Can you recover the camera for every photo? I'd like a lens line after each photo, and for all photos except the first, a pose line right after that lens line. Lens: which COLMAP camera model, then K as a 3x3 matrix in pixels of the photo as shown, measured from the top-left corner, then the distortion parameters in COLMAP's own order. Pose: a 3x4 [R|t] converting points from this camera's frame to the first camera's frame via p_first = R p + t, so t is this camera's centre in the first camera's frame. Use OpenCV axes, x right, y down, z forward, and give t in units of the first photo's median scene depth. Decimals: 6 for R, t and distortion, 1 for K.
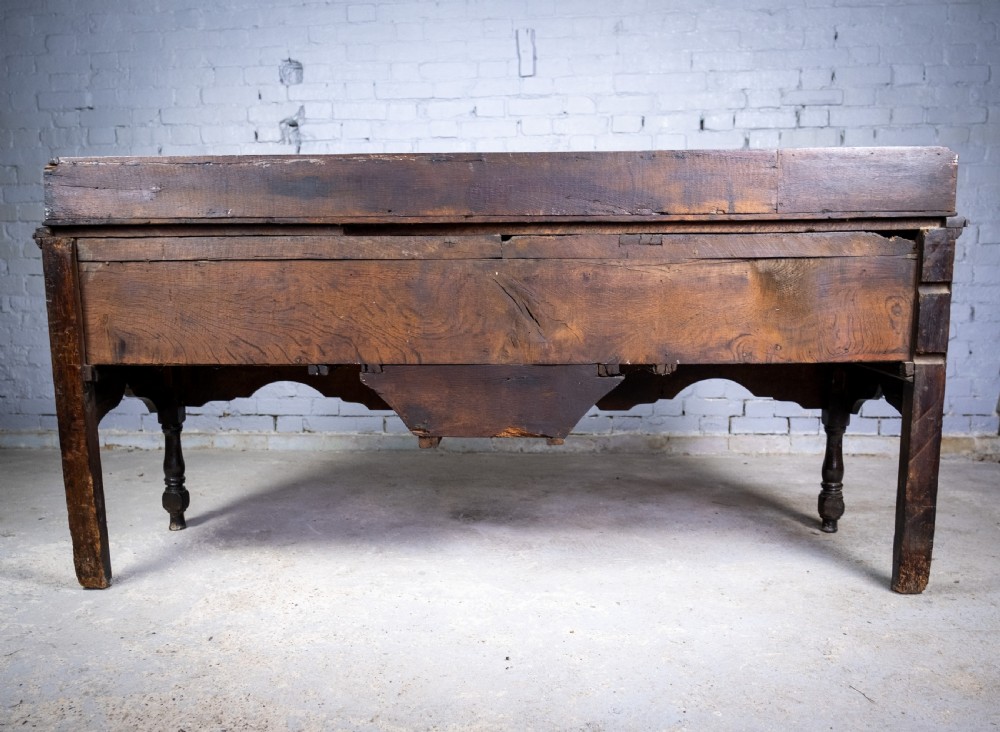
lens RADIAL K [[756.0, 0, 489.4], [0, 756.0, 404.6], [0, 0, 1]] dist [-0.013469, 0.012148]
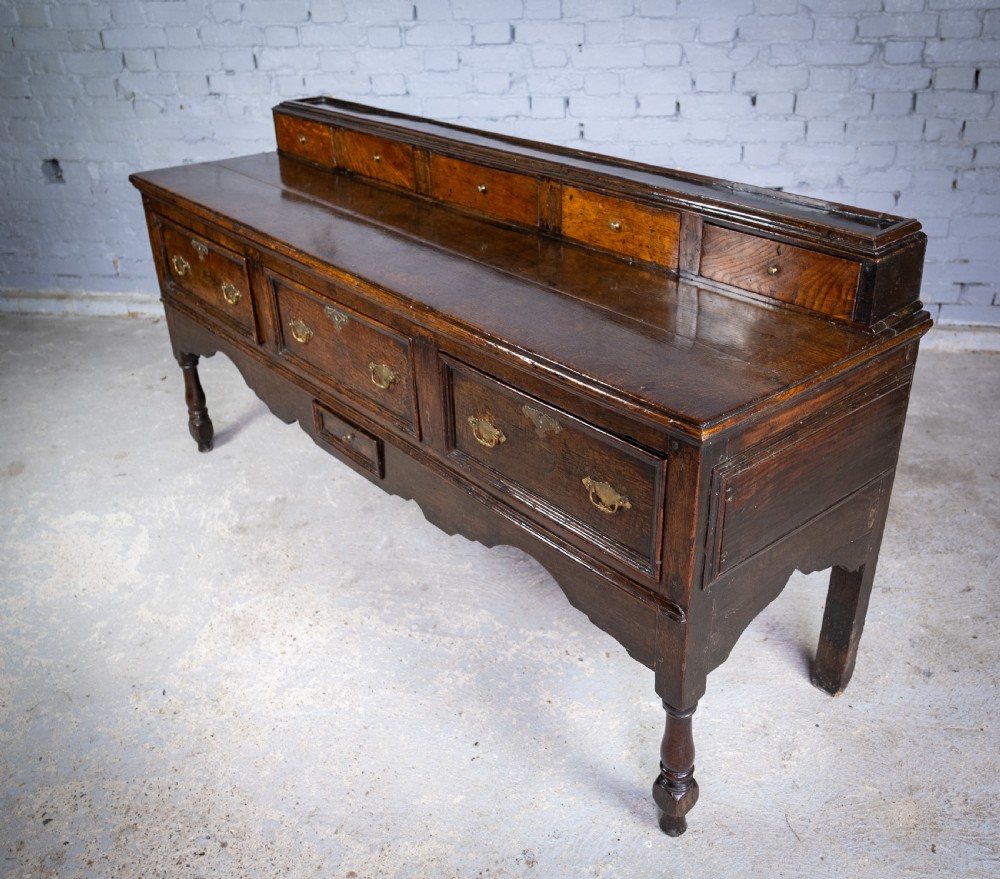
lens RADIAL K [[890.1, 0, 535.6], [0, 890.1, 415.9], [0, 0, 1]] dist [-0.012442, 0.006057]
pose [[0.995795, 0.024720, -0.088209, 0.087062], [0.007302, 0.938421, 0.345417, -0.222612], [0.091316, -0.344609, 0.934294, 0.001797]]
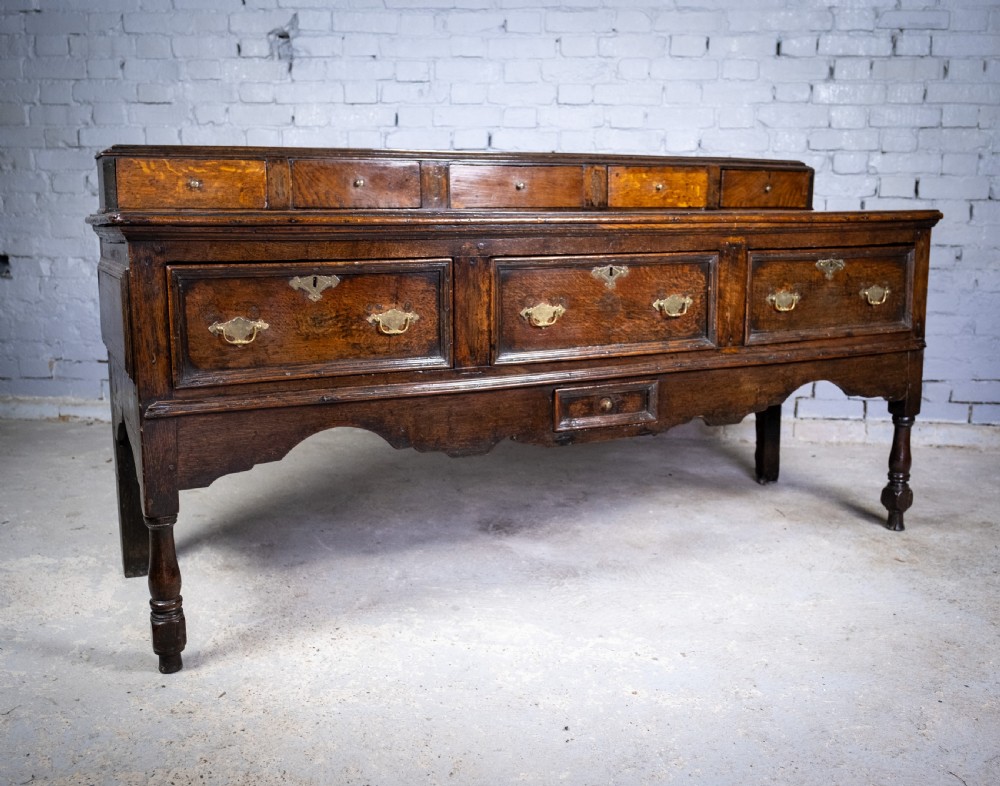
lens RADIAL K [[907.0, 0, 492.4], [0, 907.0, 396.5], [0, 0, 1]] dist [-0.013670, 0.000000]
pose [[0.999822, 0.017933, 0.005847, -0.032728], [-0.018300, 0.997359, 0.070287, -0.055249], [-0.004571, -0.070381, 0.997510, -0.018102]]
